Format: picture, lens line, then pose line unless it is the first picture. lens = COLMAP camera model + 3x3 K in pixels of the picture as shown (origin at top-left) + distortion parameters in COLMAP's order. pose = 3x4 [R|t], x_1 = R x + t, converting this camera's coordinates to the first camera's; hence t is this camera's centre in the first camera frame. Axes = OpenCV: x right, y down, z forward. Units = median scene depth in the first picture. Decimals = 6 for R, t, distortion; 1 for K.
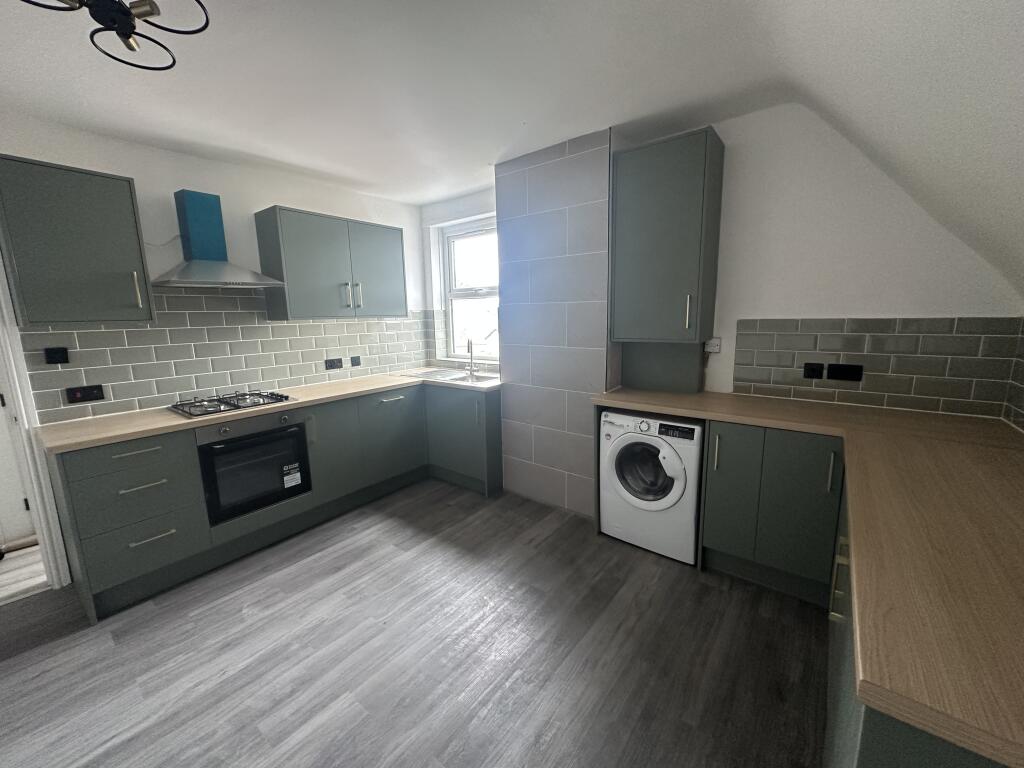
lens RADIAL K [[411.2, 0, 512.0], [0, 411.2, 384.0], [0, 0, 1]] dist [-0.000743, 0.000116]
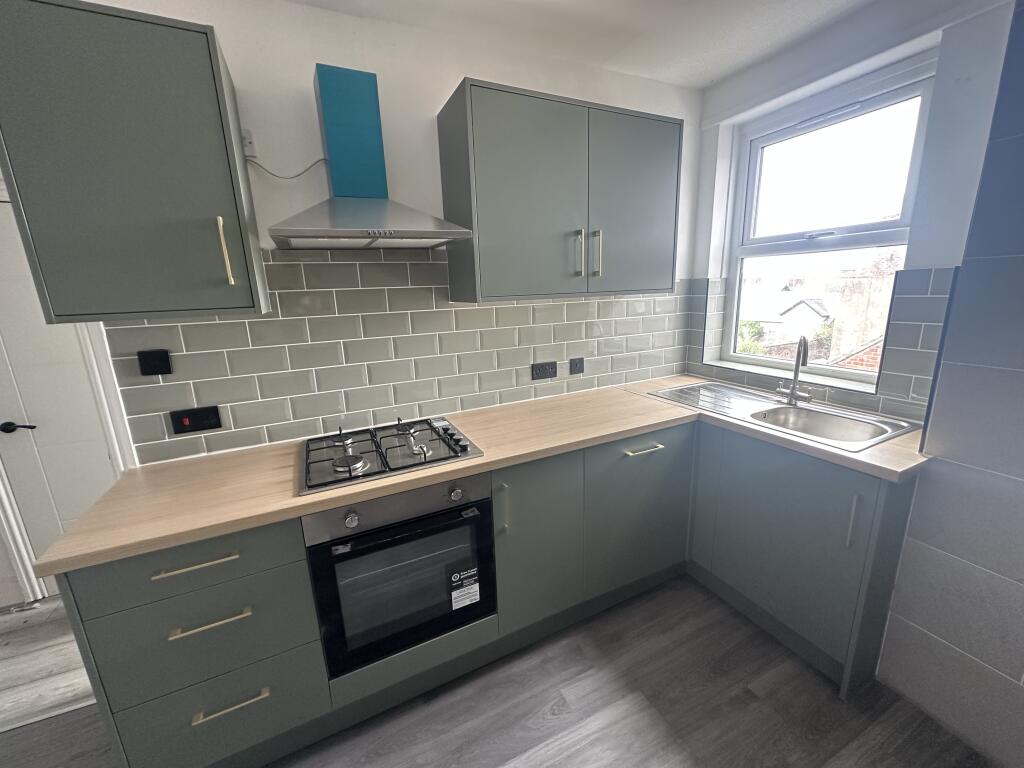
lens RADIAL K [[411.2, 0, 512.0], [0, 411.2, 384.0], [0, 0, 1]] dist [-0.000743, 0.000116]
pose [[0.894284, 0.089535, -0.438451, -0.237461], [-0.058155, 0.994724, 0.084516, -0.090691], [0.443705, -0.050084, 0.894773, 0.495596]]
